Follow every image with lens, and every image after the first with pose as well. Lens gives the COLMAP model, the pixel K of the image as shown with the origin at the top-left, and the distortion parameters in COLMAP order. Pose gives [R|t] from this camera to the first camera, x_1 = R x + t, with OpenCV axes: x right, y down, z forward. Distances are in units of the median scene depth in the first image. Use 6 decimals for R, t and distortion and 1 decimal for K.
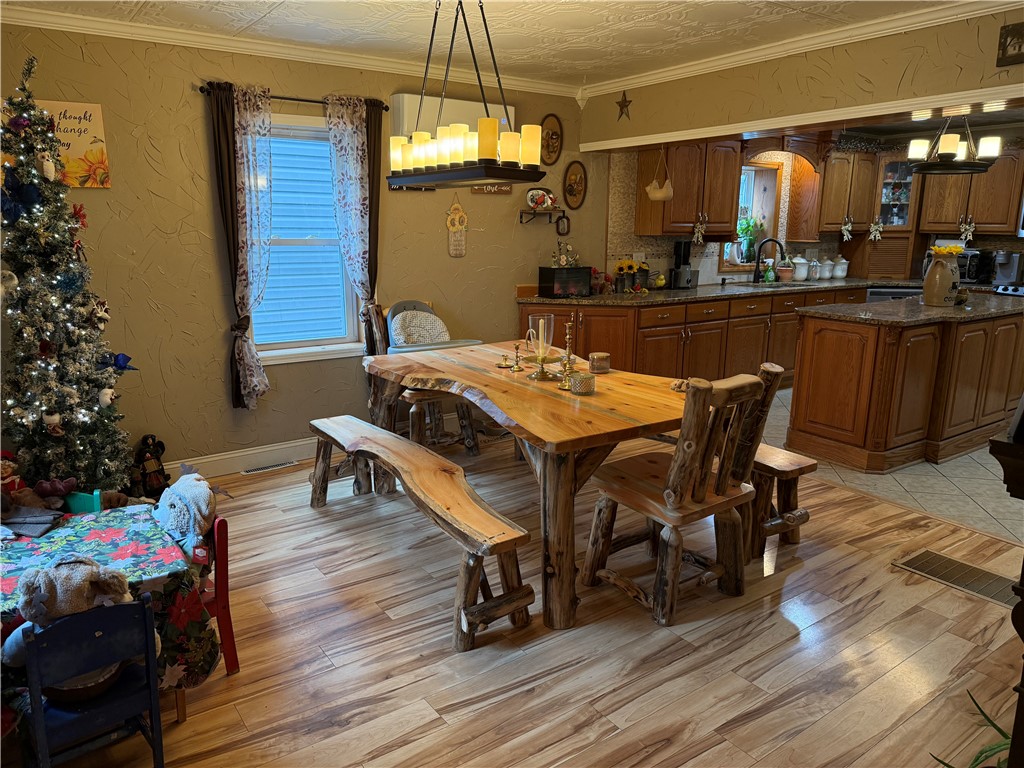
lens RADIAL K [[714.1, 0, 512.0], [0, 714.1, 384.0], [0, 0, 1]] dist [0.033635, -0.049081]
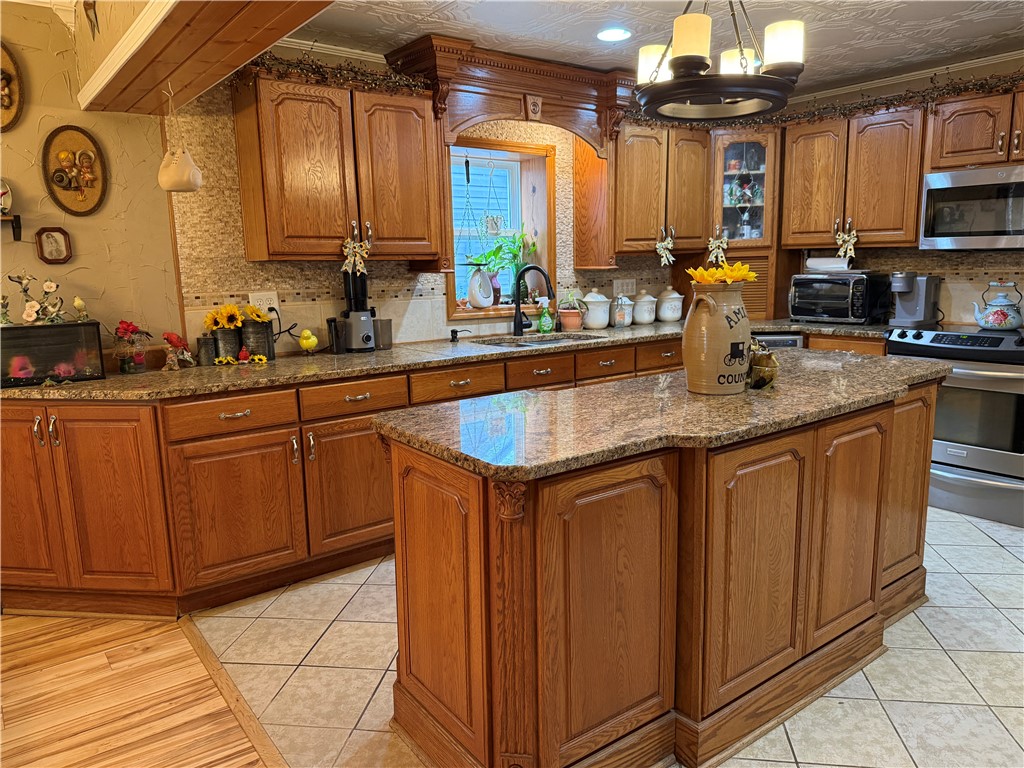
lens RADIAL K [[721.5, 0, 512.0], [0, 721.5, 384.0], [0, 0, 1]] dist [0.040496, -0.042895]
pose [[0.999027, -0.032566, 0.029749, 0.320480], [0.034021, 0.998180, -0.049793, -0.067904], [-0.028073, 0.050757, 0.998316, 0.378346]]
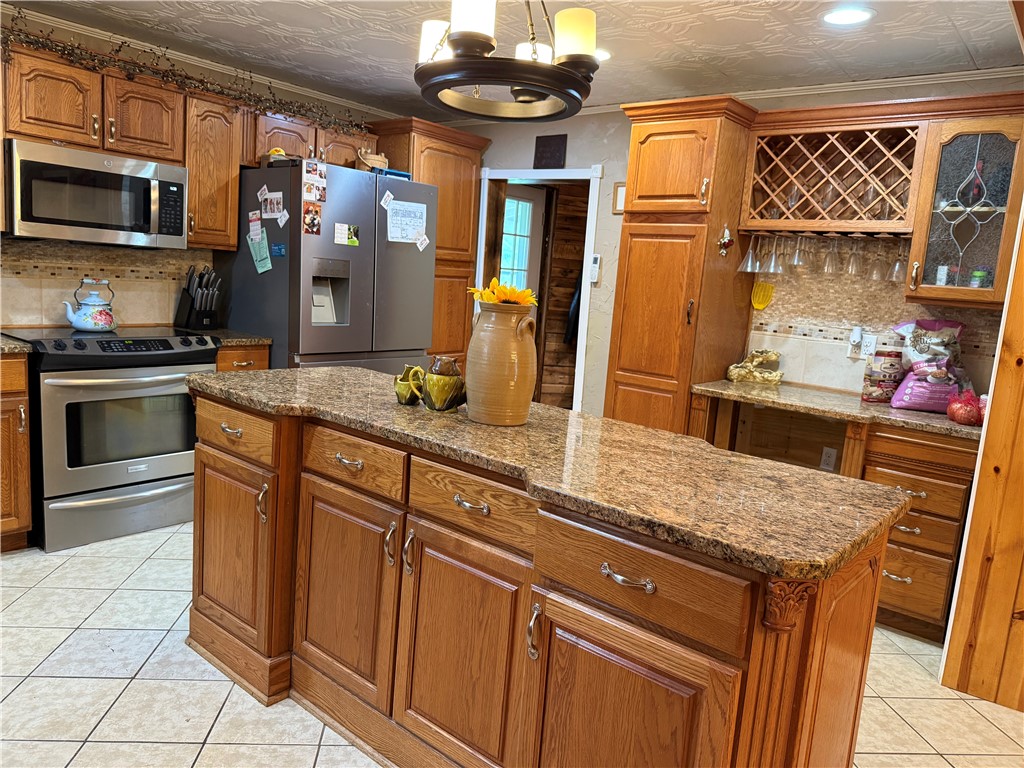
lens RADIAL K [[714.1, 0, 512.0], [0, 714.1, 384.0], [0, 0, 1]] dist [0.033635, -0.049081]
pose [[-0.261153, -0.168600, 0.950459, 0.142990], [0.134436, 0.968681, 0.208770, -0.157899], [-0.955890, 0.182297, -0.230308, 0.780829]]
